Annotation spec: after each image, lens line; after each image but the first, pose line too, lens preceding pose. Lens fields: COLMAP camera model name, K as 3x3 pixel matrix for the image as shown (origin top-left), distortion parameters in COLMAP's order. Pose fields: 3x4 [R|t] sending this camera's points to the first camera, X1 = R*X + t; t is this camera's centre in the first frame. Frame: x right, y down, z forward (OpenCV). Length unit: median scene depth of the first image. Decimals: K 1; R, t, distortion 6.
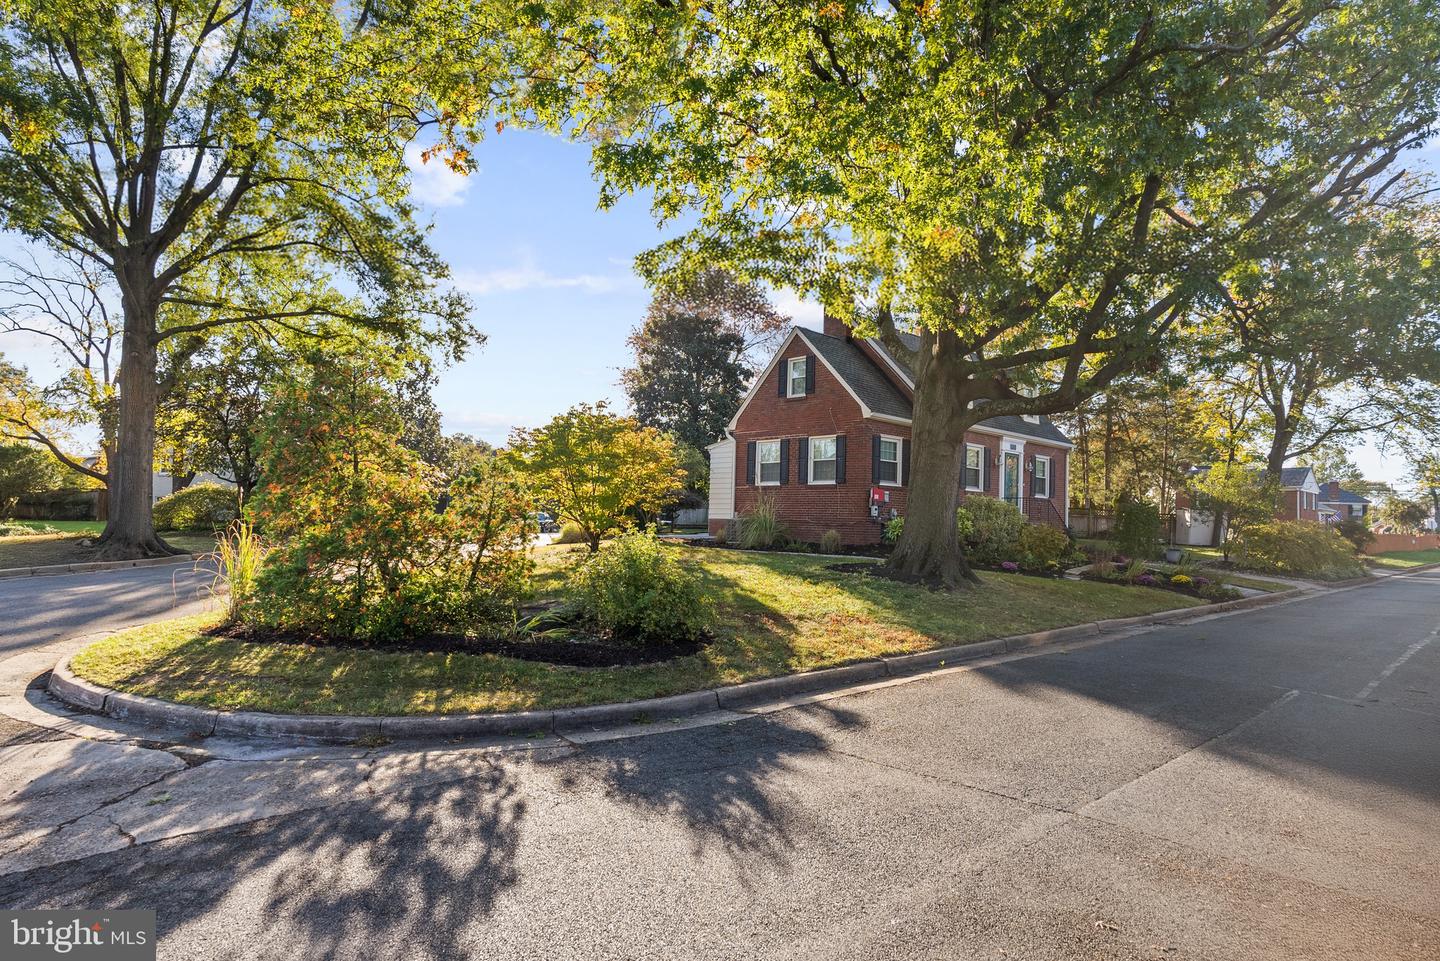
lens RADIAL K [[853.7, 0, 720.0], [0, 853.7, 480.5], [0, 0, 1]] dist [-0.006849, -0.000239]
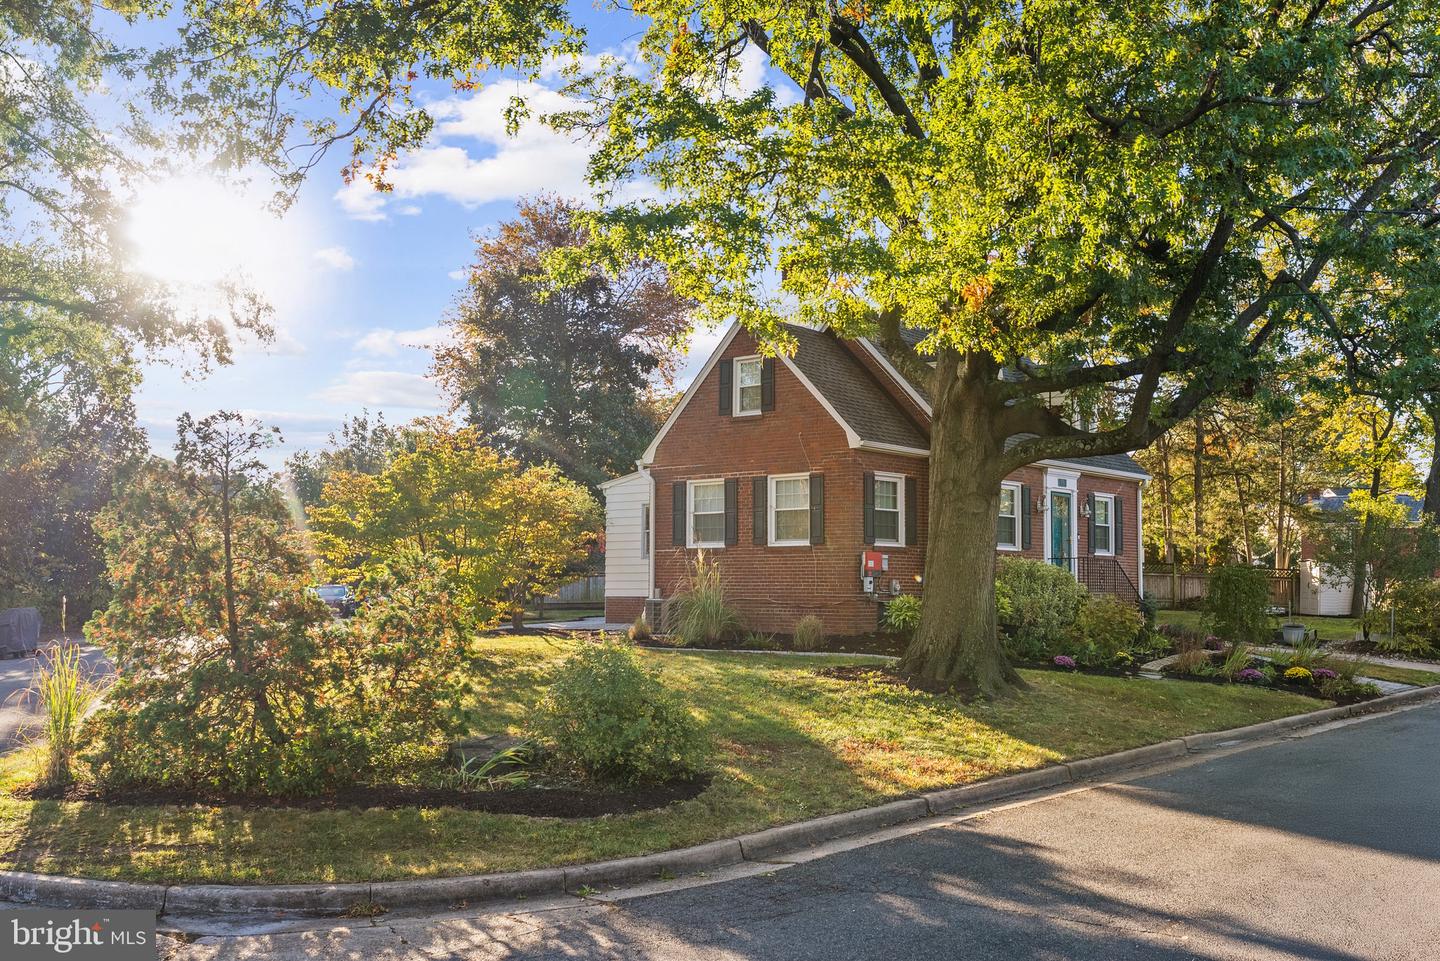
lens RADIAL K [[1453.8, 0, 720.0], [0, 1453.8, 480.5], [0, 0, 1]] dist [-0.000726, -0.004779]
pose [[0.994215, -0.016745, 0.106095, -0.062219], [0.019069, 0.999599, -0.020930, -0.026851], [-0.105701, 0.022832, 0.994136, -0.151863]]
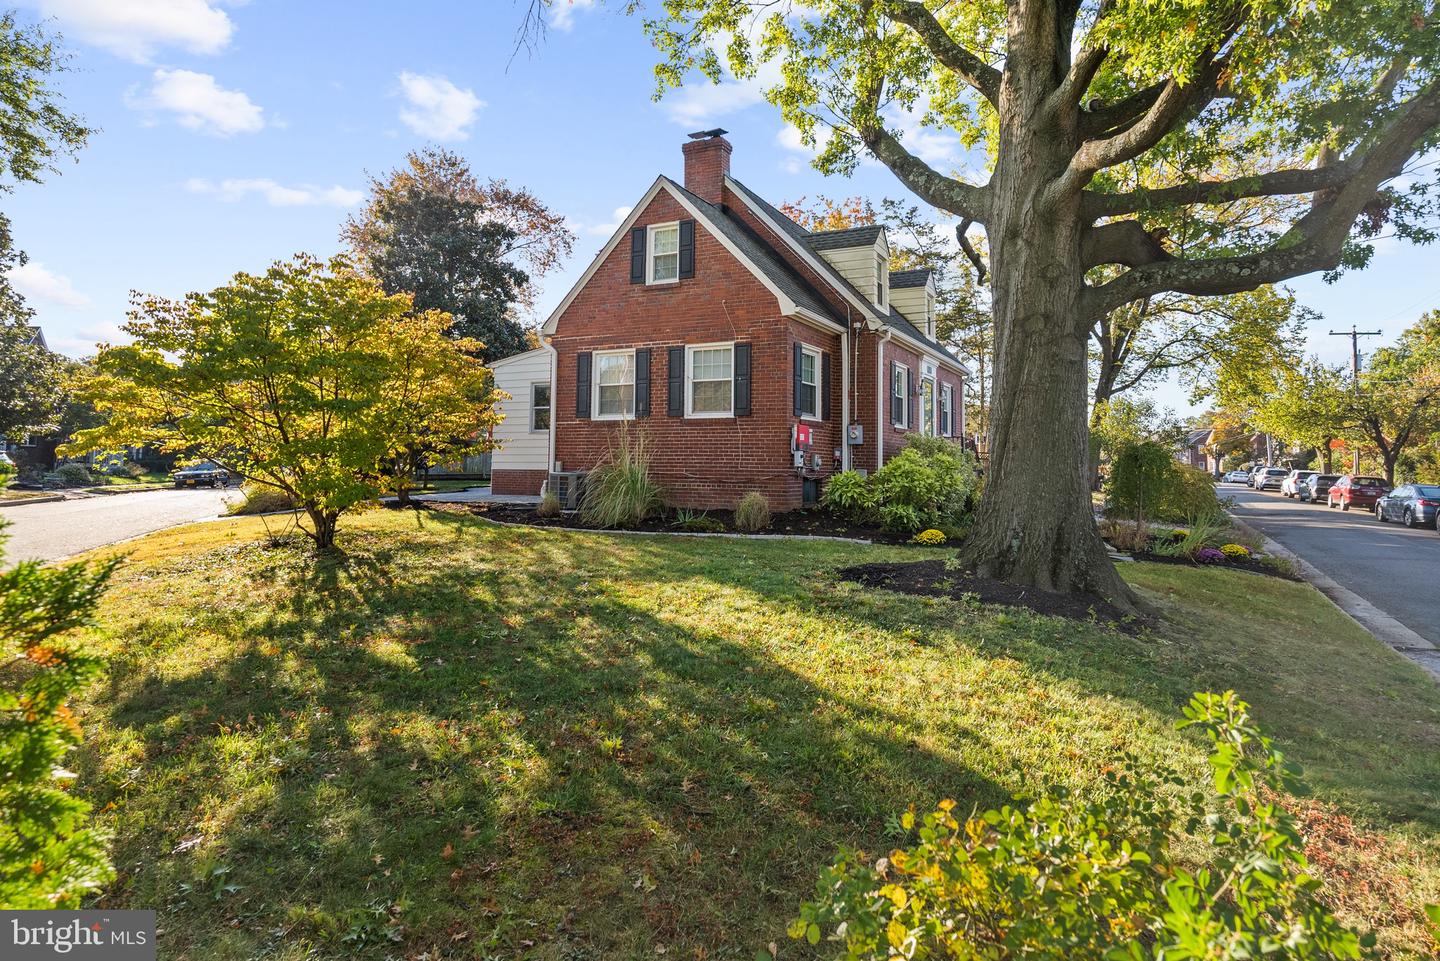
lens RADIAL K [[843.6, 0, 742.5], [0, 843.6, 414.5], [0, 0, 1]] dist [-0.004584, 0.001495]
pose [[0.938073, 0.003384, 0.346420, -0.086854], [-0.001905, 0.999988, -0.004609, 0.005188], [-0.346432, 0.003664, 0.938068, 0.436646]]
